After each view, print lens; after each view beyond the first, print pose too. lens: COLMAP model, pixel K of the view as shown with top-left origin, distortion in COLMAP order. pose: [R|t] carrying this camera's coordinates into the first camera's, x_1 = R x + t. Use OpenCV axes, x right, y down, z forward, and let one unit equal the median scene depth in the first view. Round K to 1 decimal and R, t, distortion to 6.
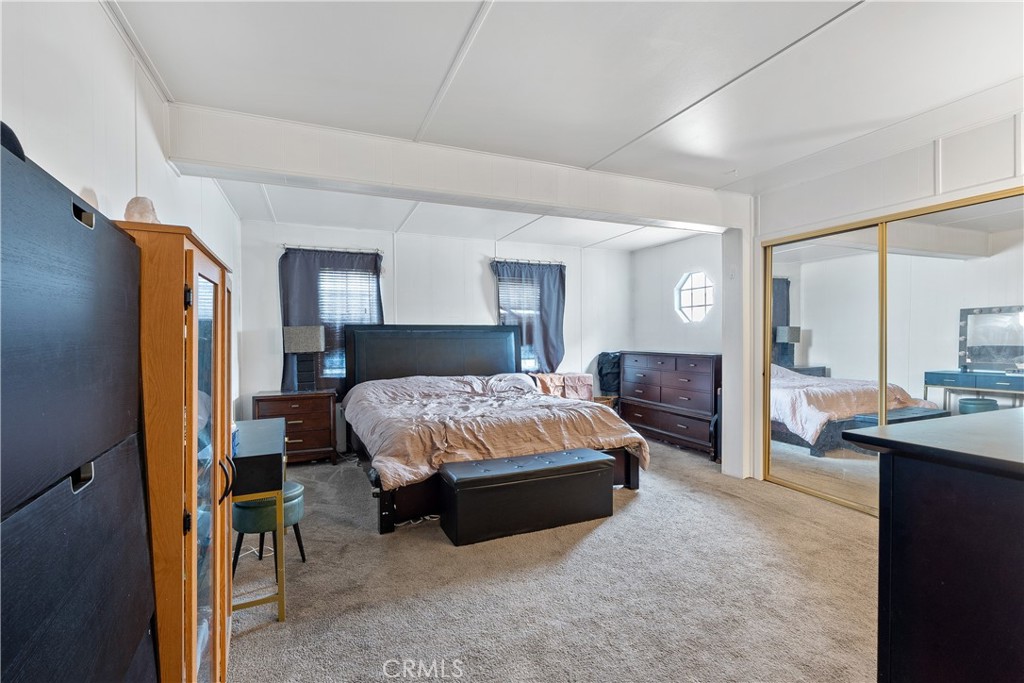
lens RADIAL K [[448.1, 0, 507.2], [0, 448.1, 339.9], [0, 0, 1]] dist [-0.002404, -0.000419]
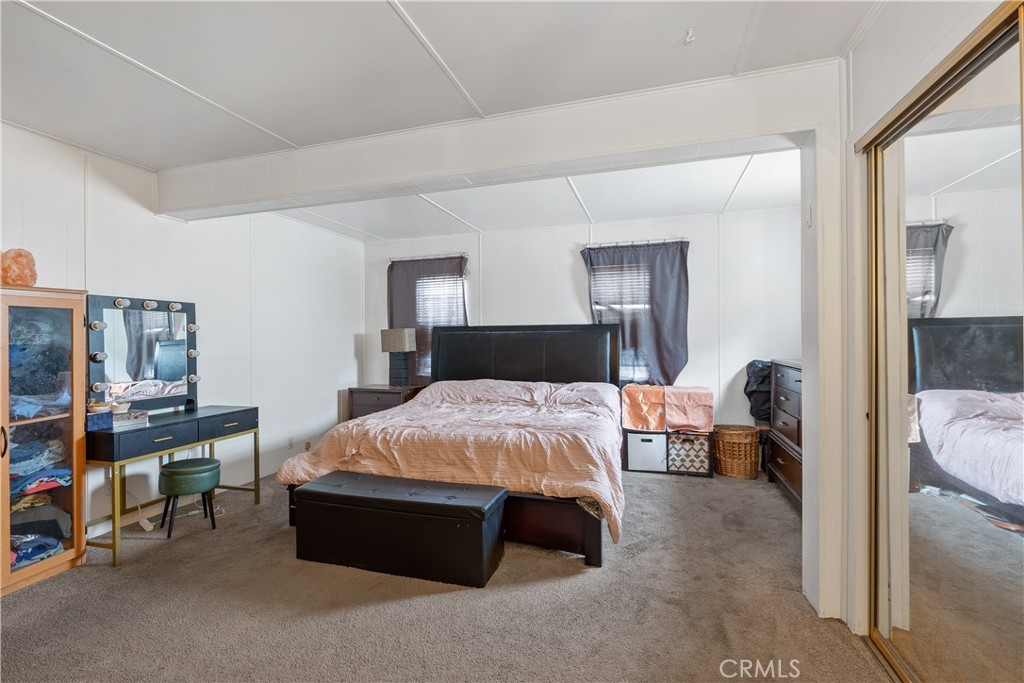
lens RADIAL K [[448.1, 0, 513.9], [0, 448.1, 337.2], [0, 0, 1]] dist [-0.002404, -0.000419]
pose [[0.767273, -0.001043, -0.641320, 0.407206], [-0.002537, 0.999986, -0.004661, -0.004043], [0.641316, 0.005203, 0.767260, 0.265655]]
